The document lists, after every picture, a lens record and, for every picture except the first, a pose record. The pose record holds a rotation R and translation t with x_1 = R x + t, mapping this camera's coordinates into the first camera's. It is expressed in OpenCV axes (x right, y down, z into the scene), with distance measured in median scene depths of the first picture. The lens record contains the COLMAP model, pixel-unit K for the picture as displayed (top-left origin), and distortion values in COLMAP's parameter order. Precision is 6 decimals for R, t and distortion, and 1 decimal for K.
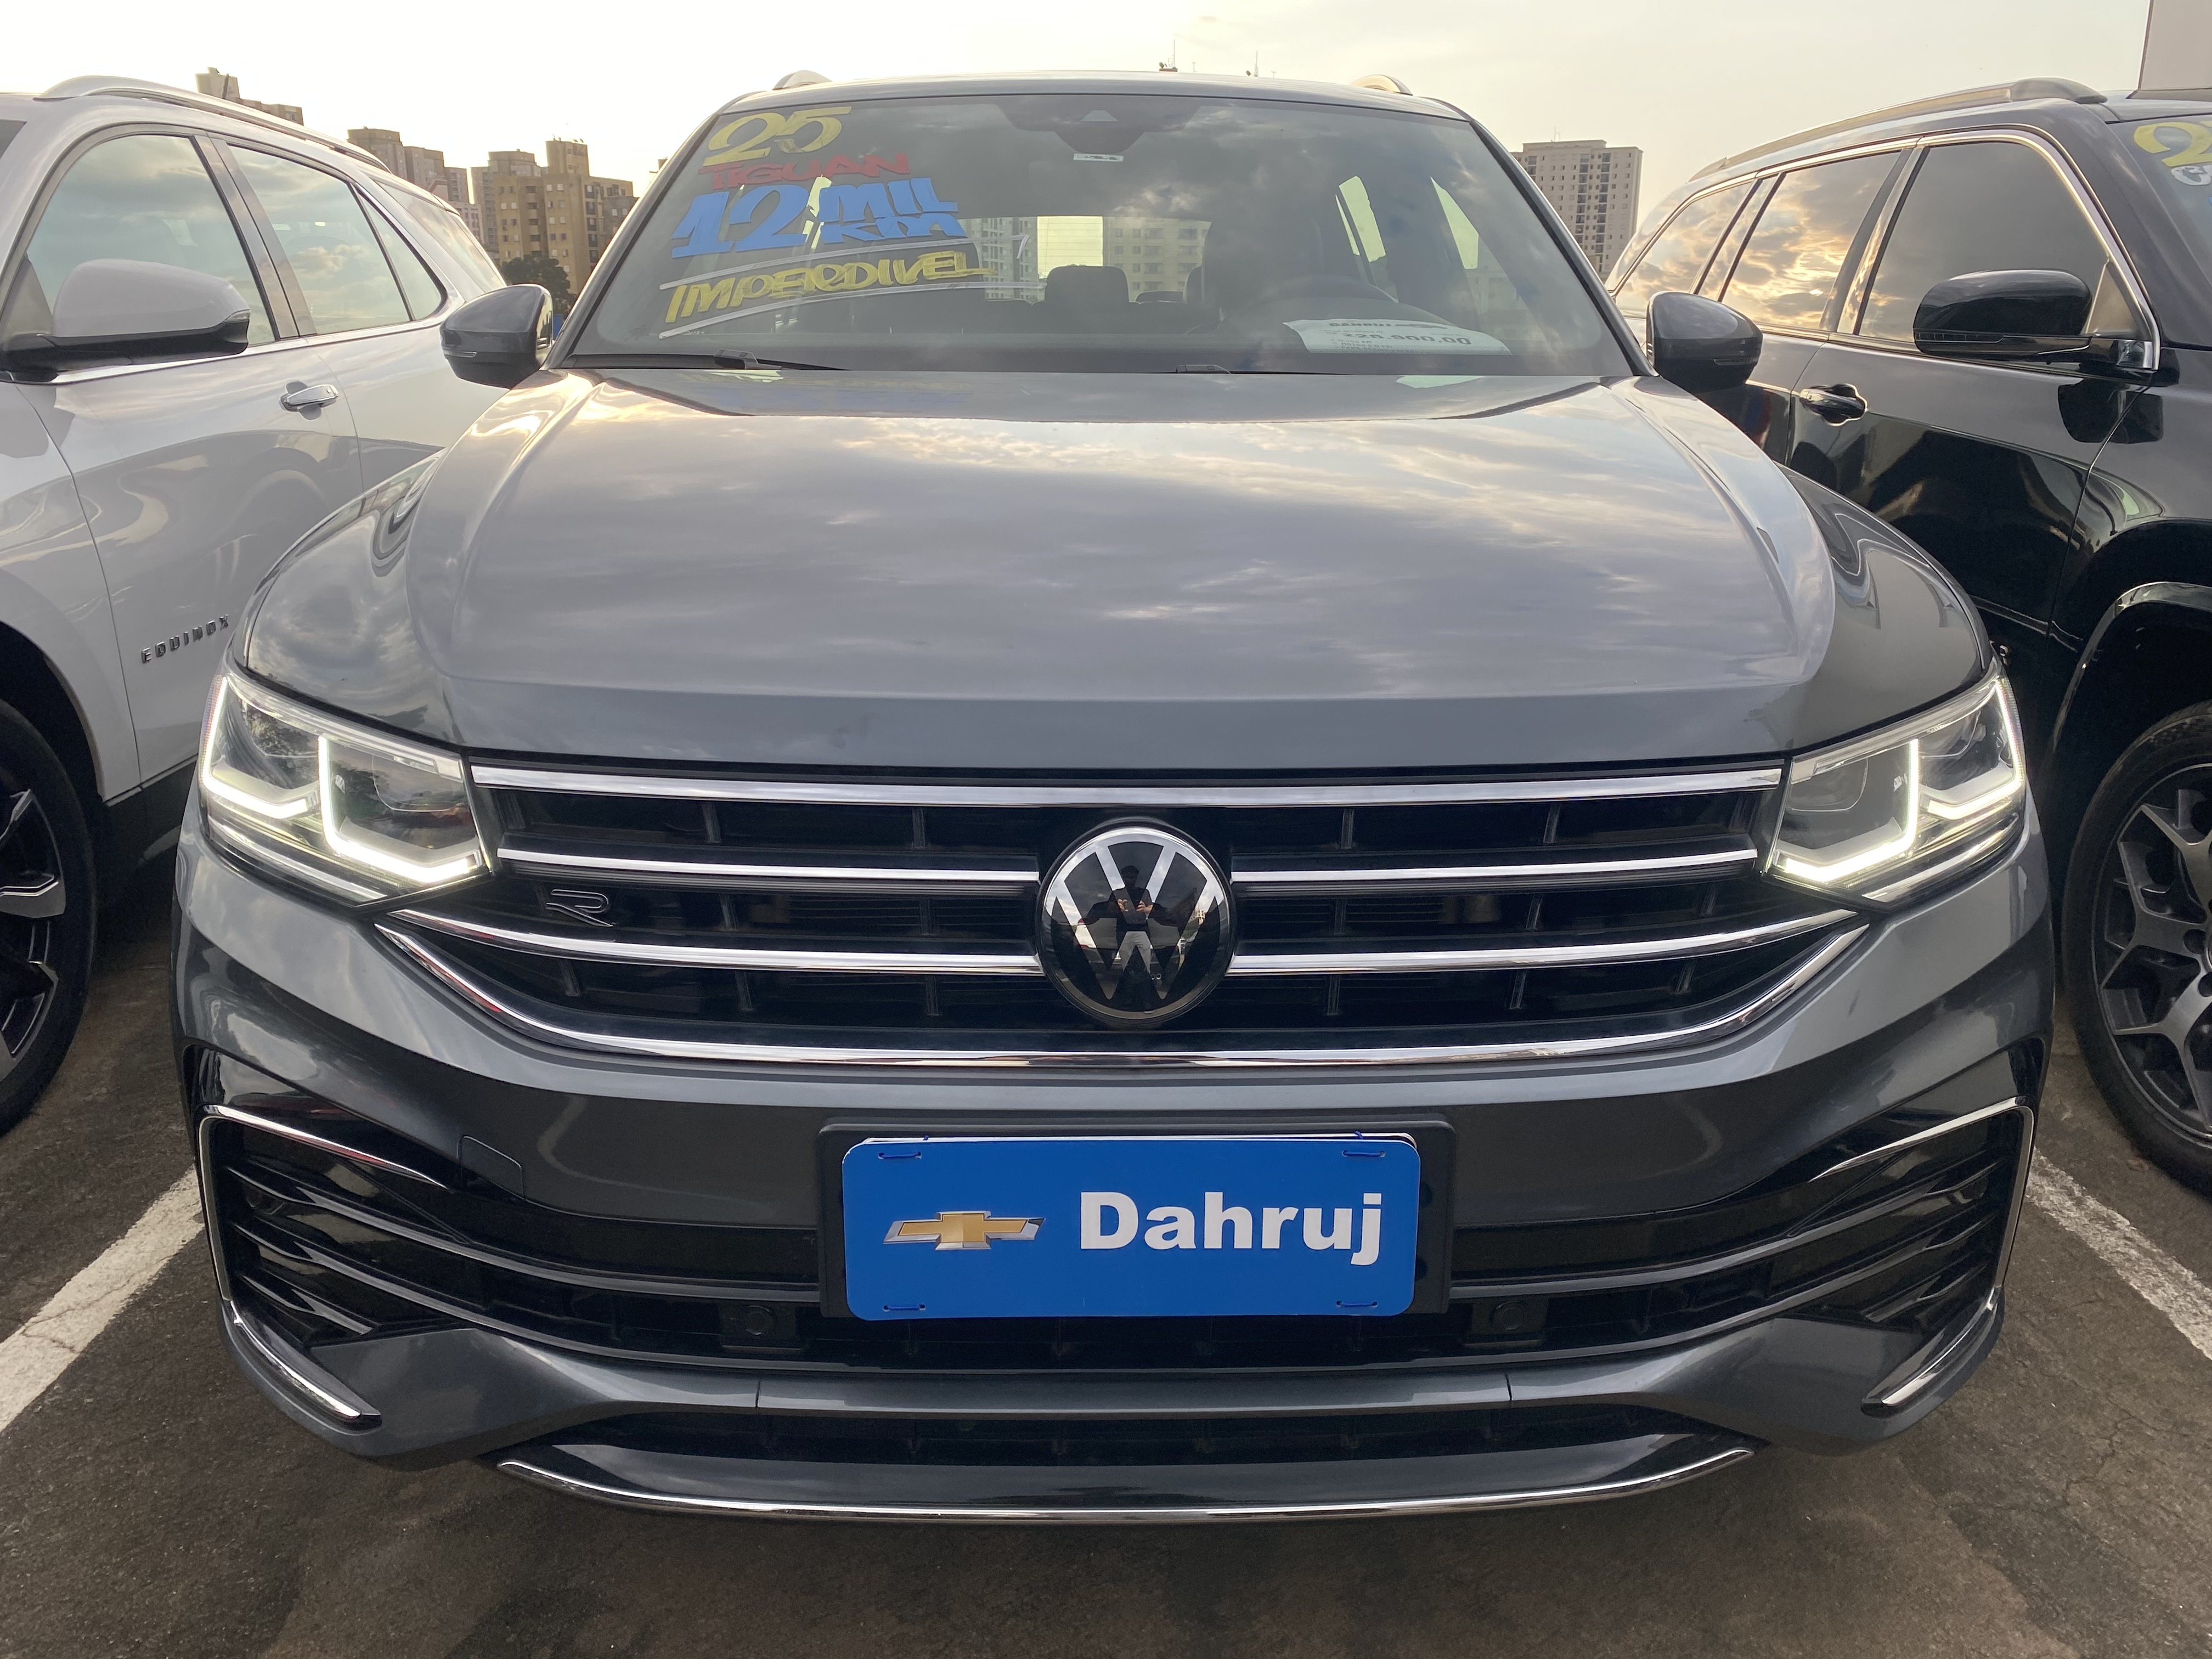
lens RADIAL K [[1662.1, 0, 1106.0], [0, 1662.1, 829.5], [0, 0, 1]] dist [0.048147, -0.052194]
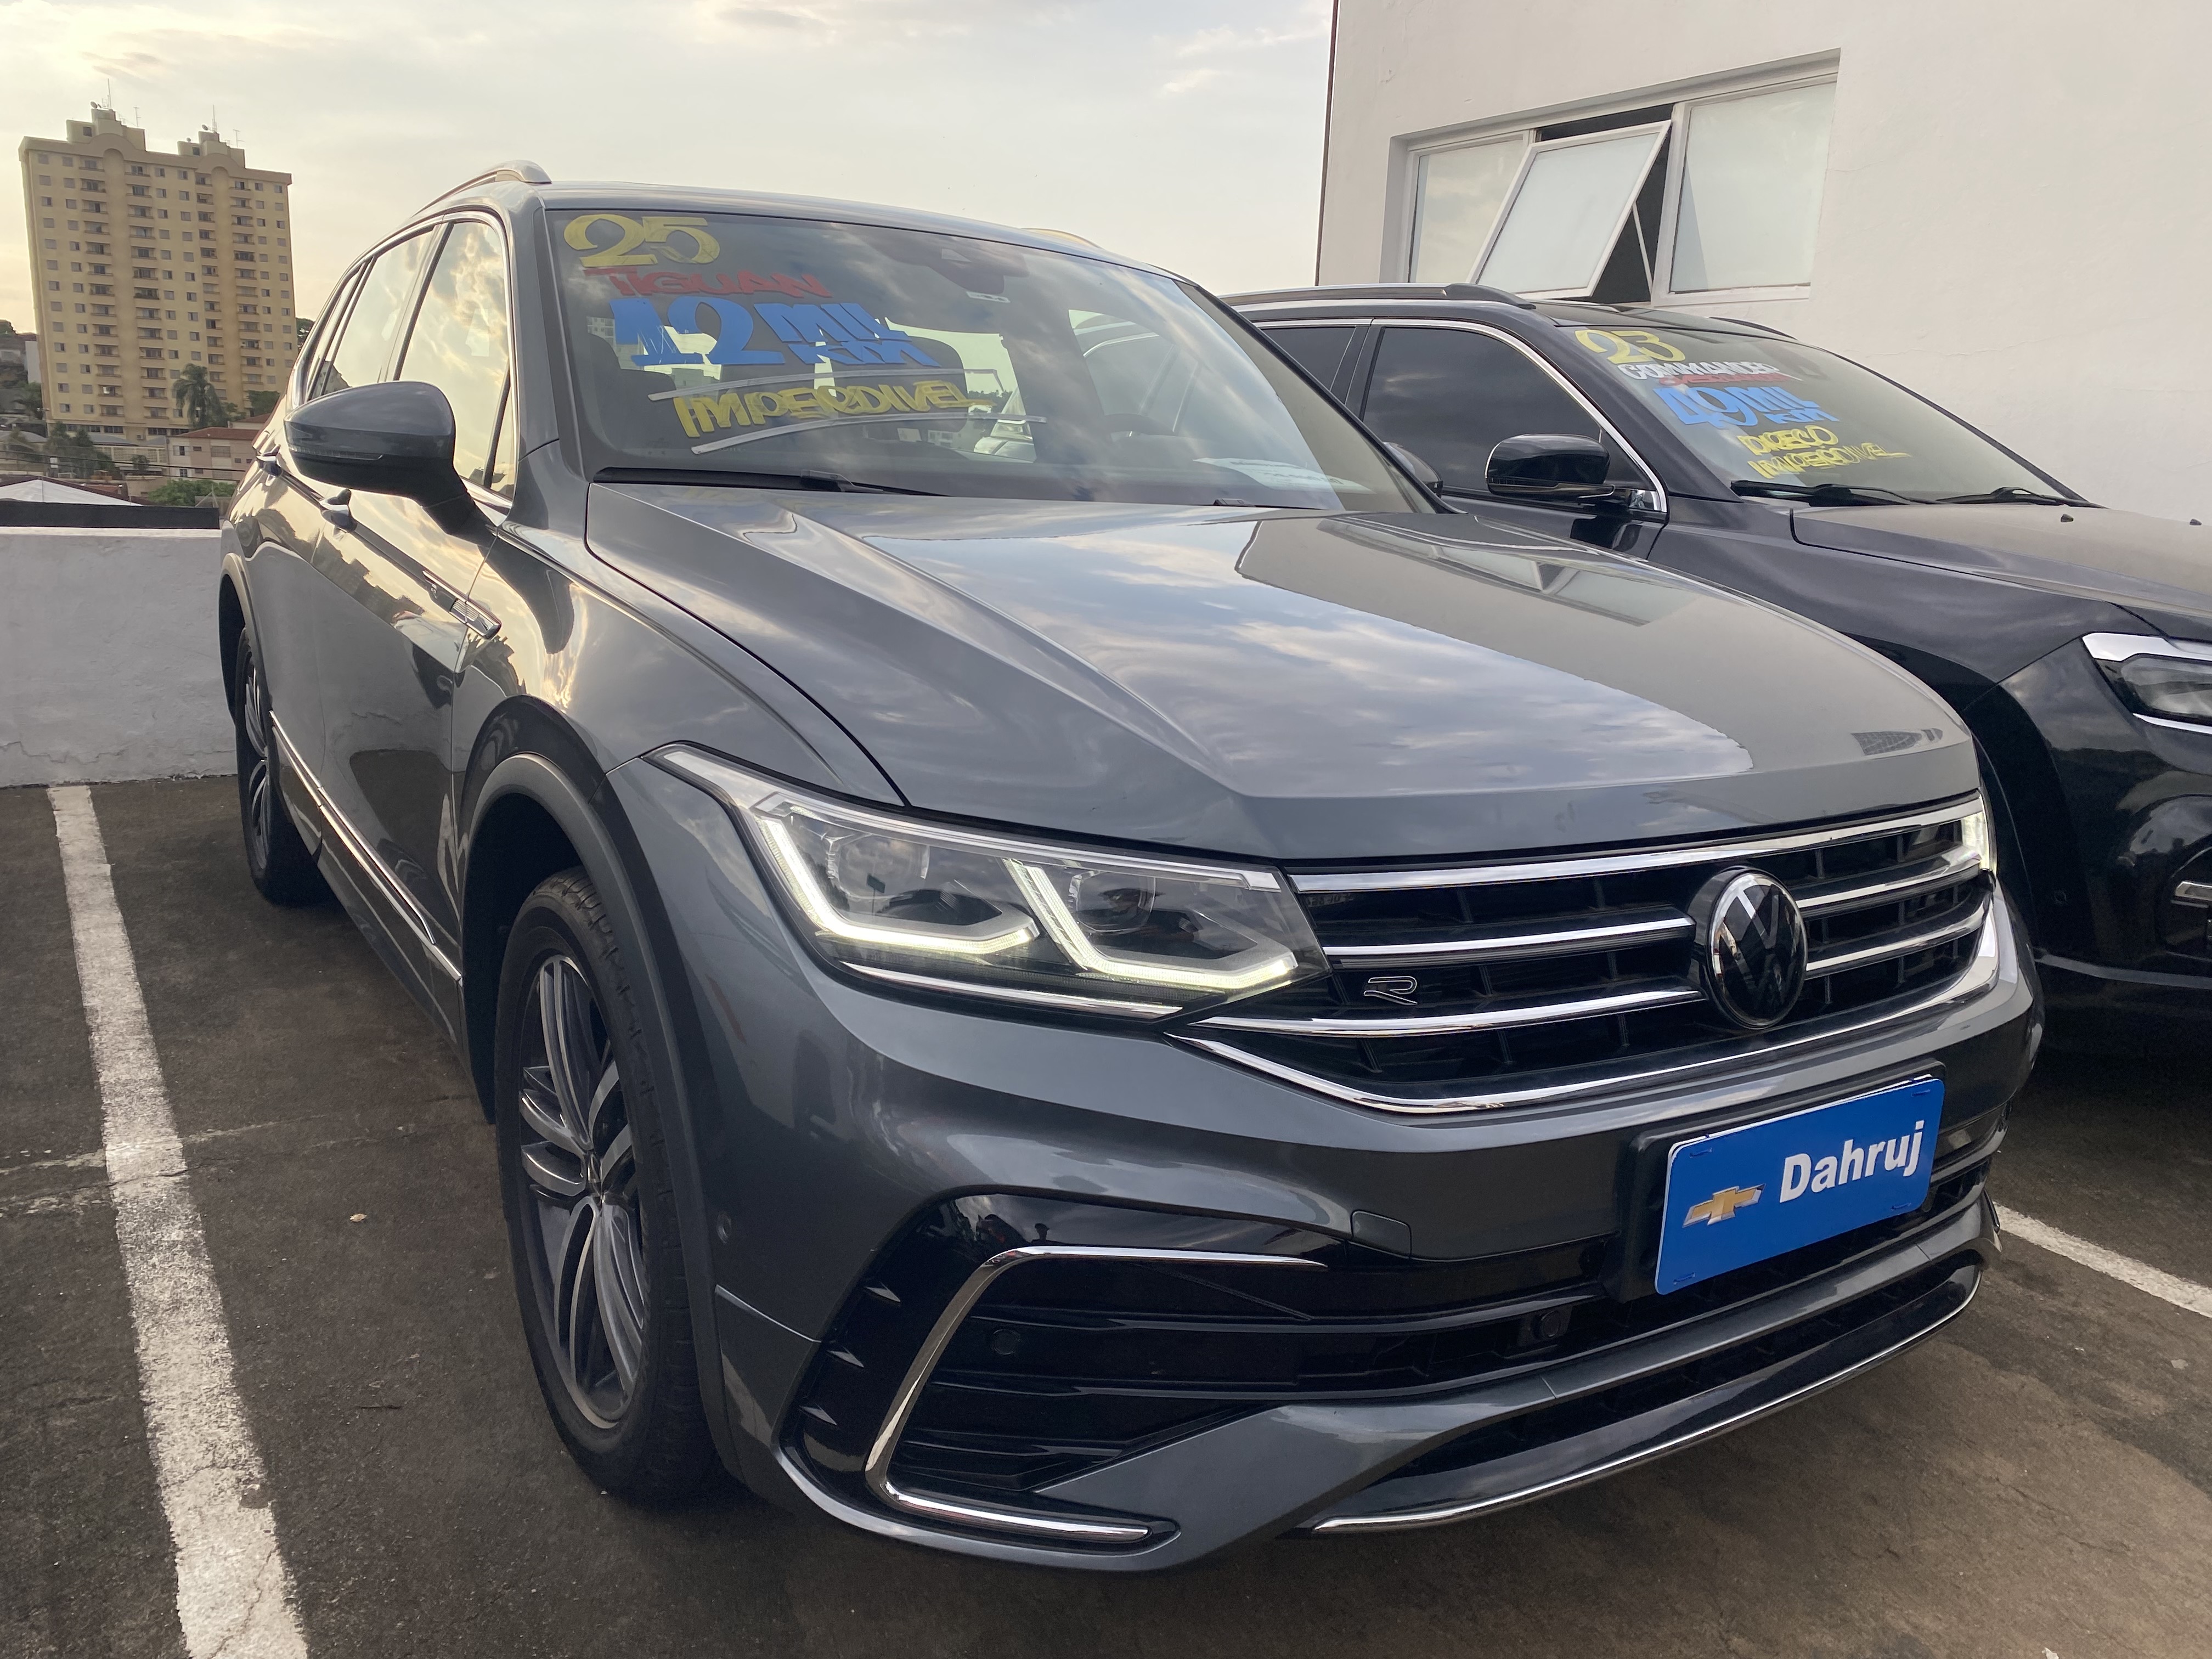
lens RADIAL K [[1662.1, 0, 1106.0], [0, 1662.1, 829.5], [0, 0, 1]] dist [0.048147, -0.052194]
pose [[0.857301, -0.078854, 0.508740, -1.058649], [0.105307, 0.994165, -0.023362, -0.056777], [-0.503930, 0.073602, 0.860603, 0.125880]]
